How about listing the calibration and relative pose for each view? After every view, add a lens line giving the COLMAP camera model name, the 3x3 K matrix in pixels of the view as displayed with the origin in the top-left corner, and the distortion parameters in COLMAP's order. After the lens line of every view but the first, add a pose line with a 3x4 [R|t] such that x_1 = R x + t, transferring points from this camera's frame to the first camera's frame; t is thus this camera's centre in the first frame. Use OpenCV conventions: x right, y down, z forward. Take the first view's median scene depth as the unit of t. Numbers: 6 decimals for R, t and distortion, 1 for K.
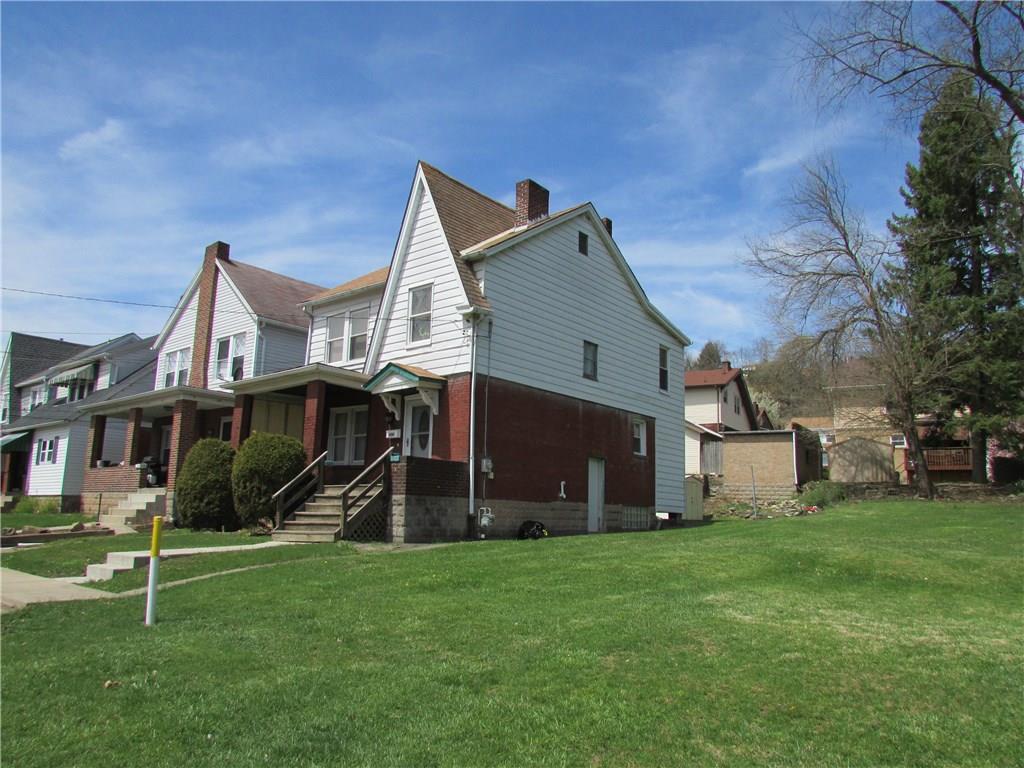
lens RADIAL K [[742.7, 0, 512.0], [0, 742.7, 384.0], [0, 0, 1]] dist [-0.031237, 0.002222]
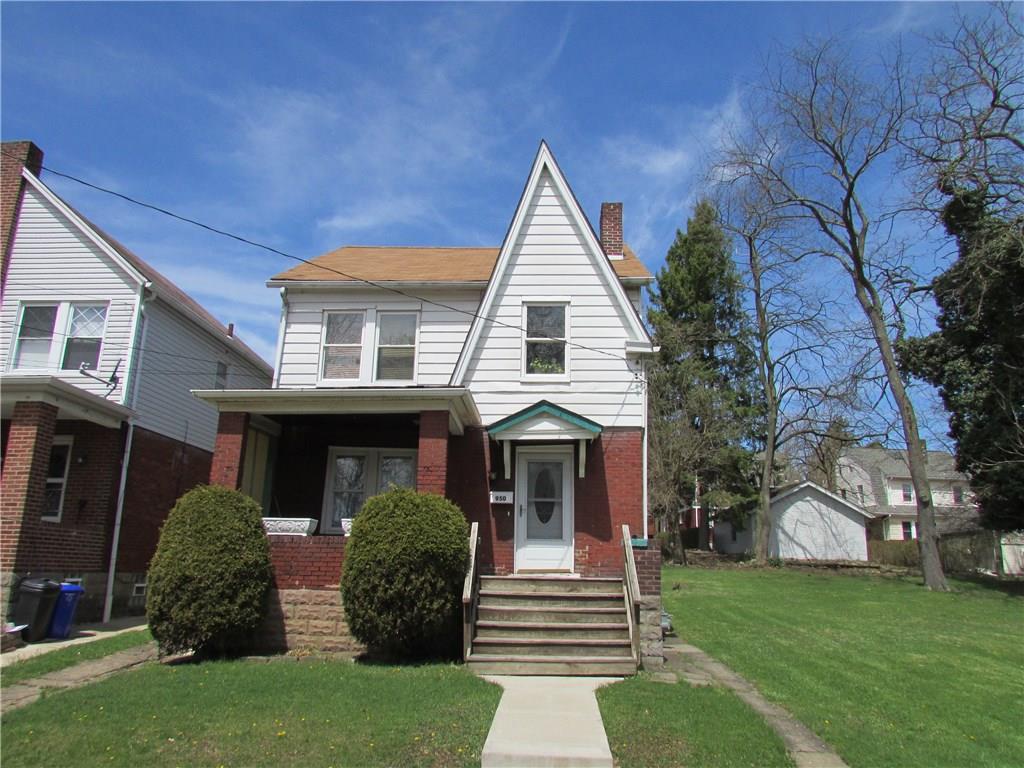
lens RADIAL K [[742.7, 0, 512.0], [0, 742.7, 384.0], [0, 0, 1]] dist [-0.031237, 0.002222]
pose [[0.806811, 0.144547, 0.572855, -0.562170], [-0.109073, 0.989384, -0.096031, 0.026062], [-0.580655, 0.014996, 0.814012, 0.402936]]
